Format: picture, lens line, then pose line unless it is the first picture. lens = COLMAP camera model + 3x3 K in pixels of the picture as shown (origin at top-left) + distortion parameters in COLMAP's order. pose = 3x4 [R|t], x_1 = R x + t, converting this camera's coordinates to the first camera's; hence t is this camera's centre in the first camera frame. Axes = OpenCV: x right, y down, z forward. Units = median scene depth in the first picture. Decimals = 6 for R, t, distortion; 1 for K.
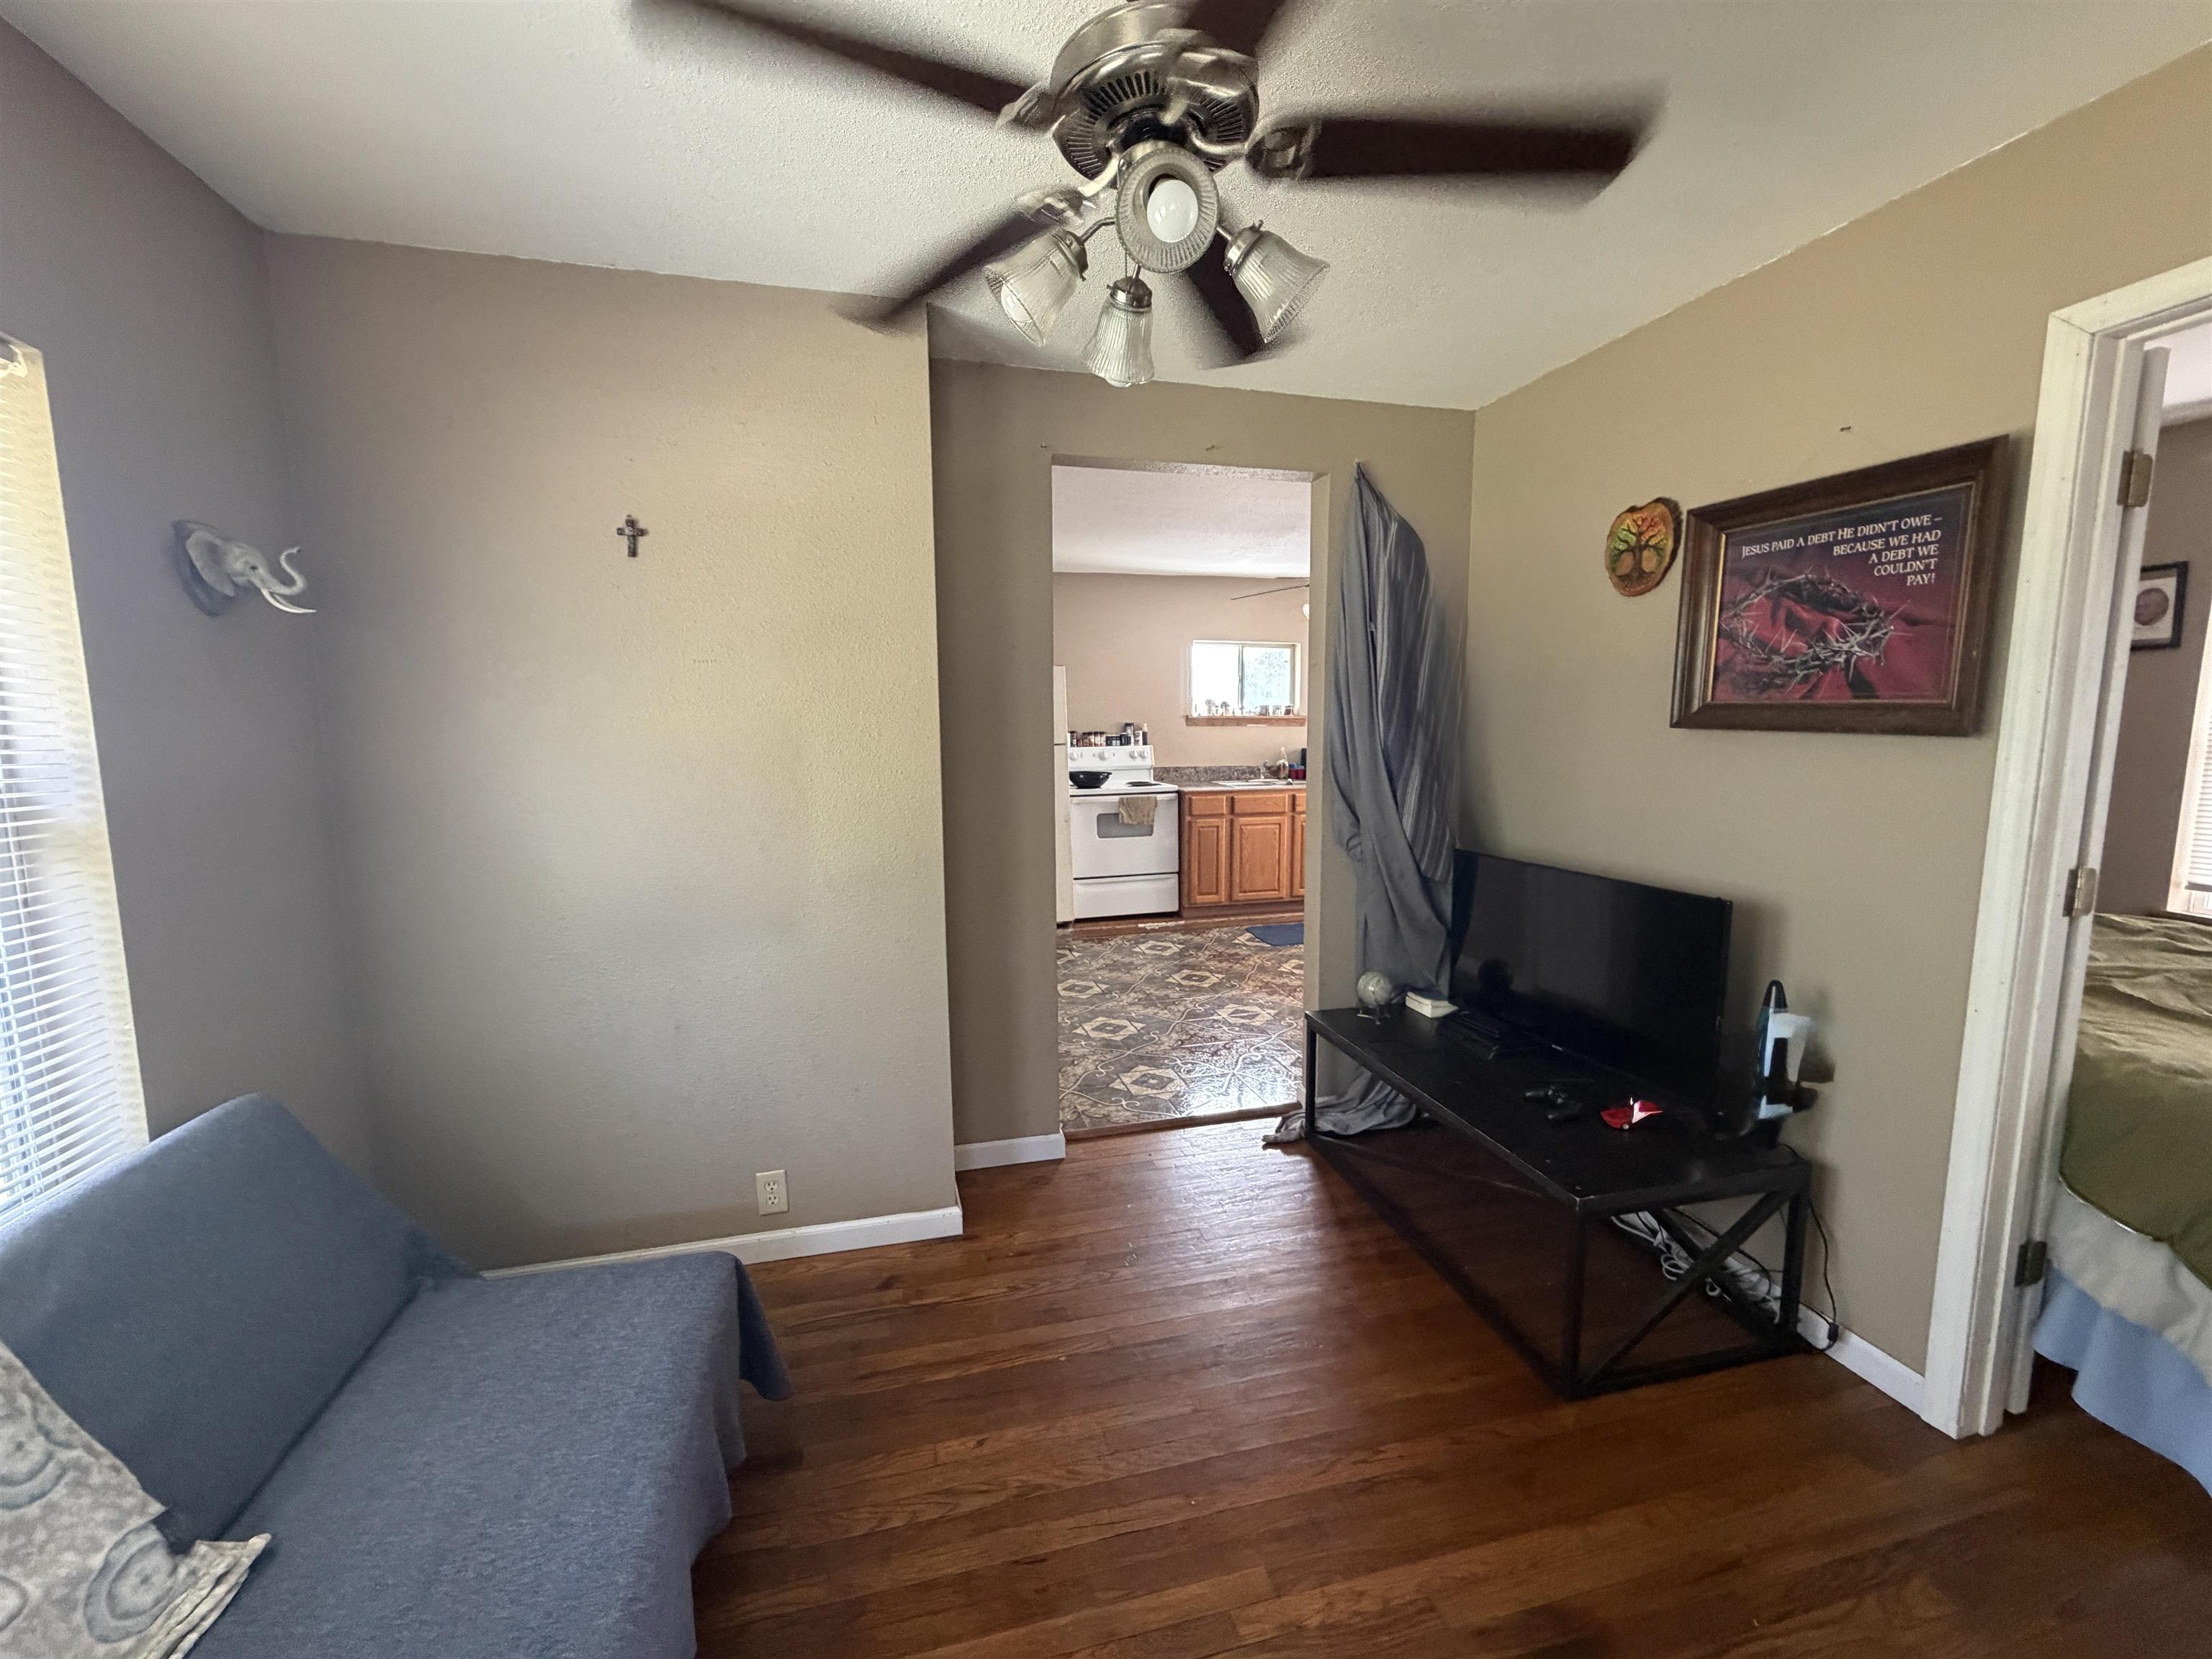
lens RADIAL K [[882.9, 0, 1104.3], [0, 882.9, 828.4], [0, 0, 1]] dist [0.001134, 0.000429]
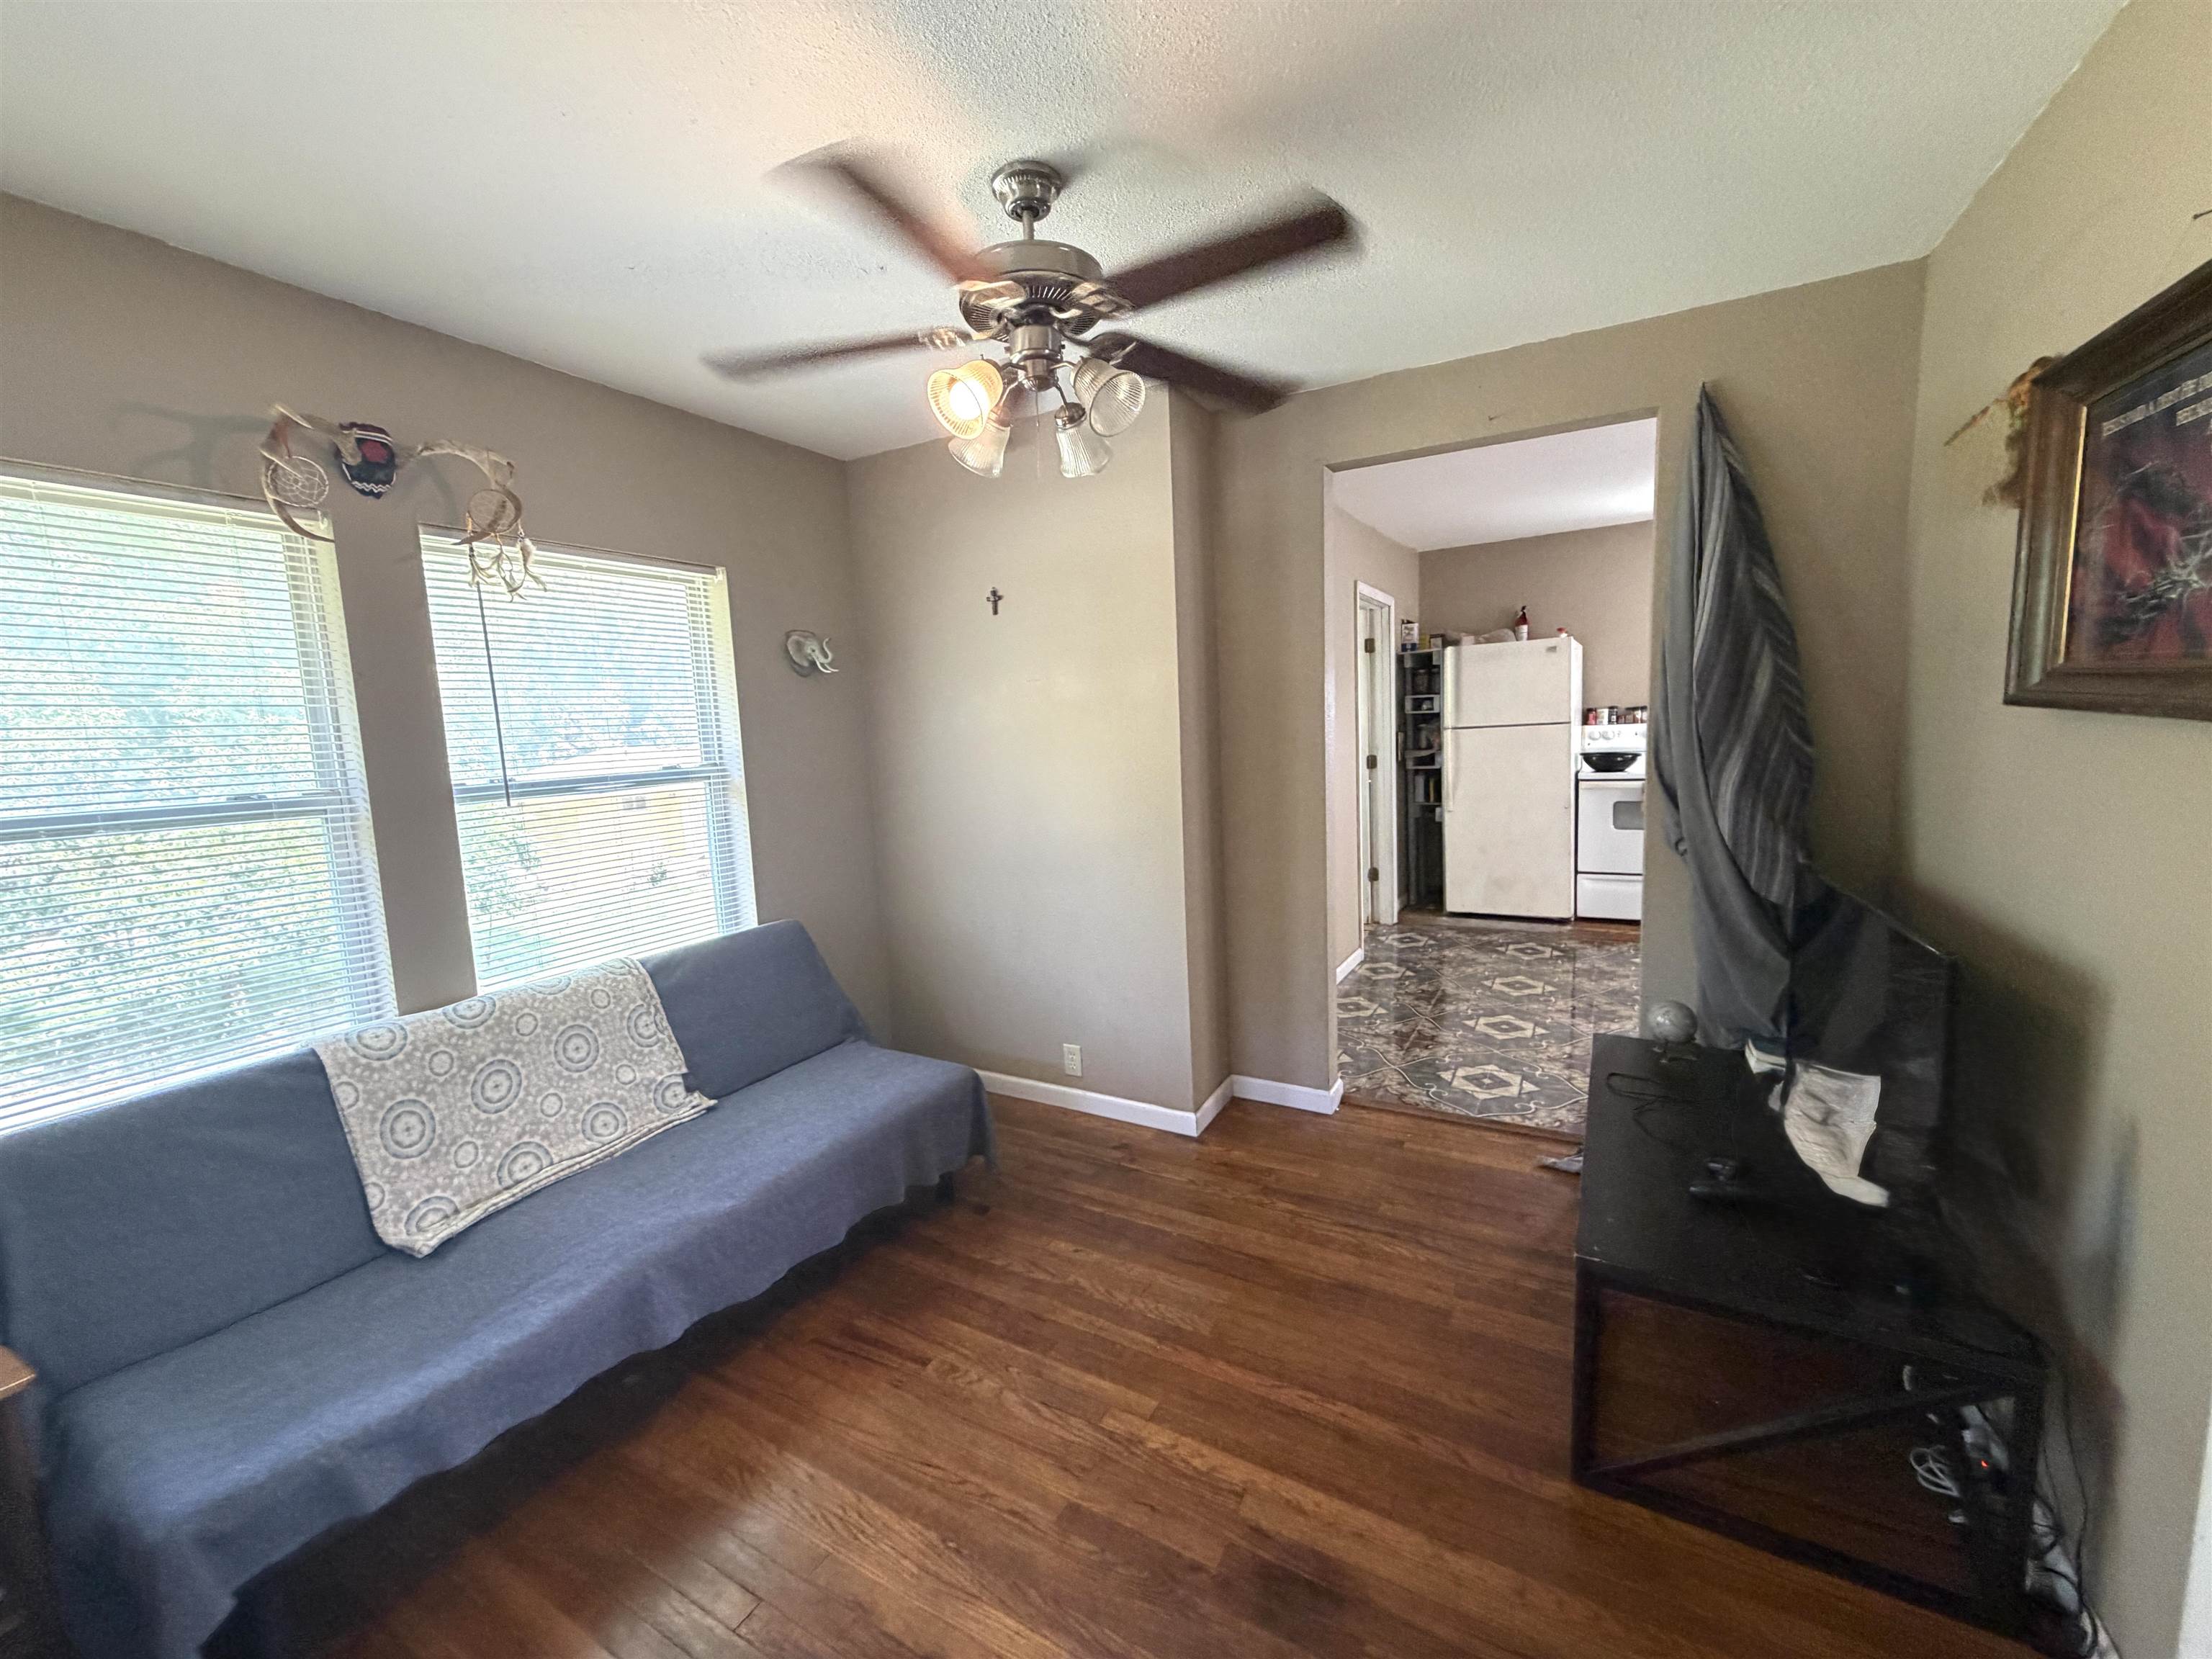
lens RADIAL K [[882.9, 0, 1098.5], [0, 882.9, 827.0], [0, 0, 1]] dist [0.001134, 0.000429]
pose [[0.721655, 0.064243, -0.689266, 0.654739], [-0.045869, 0.997934, 0.044989, -0.020372], [0.690732, -0.000851, 0.723111, 0.027398]]
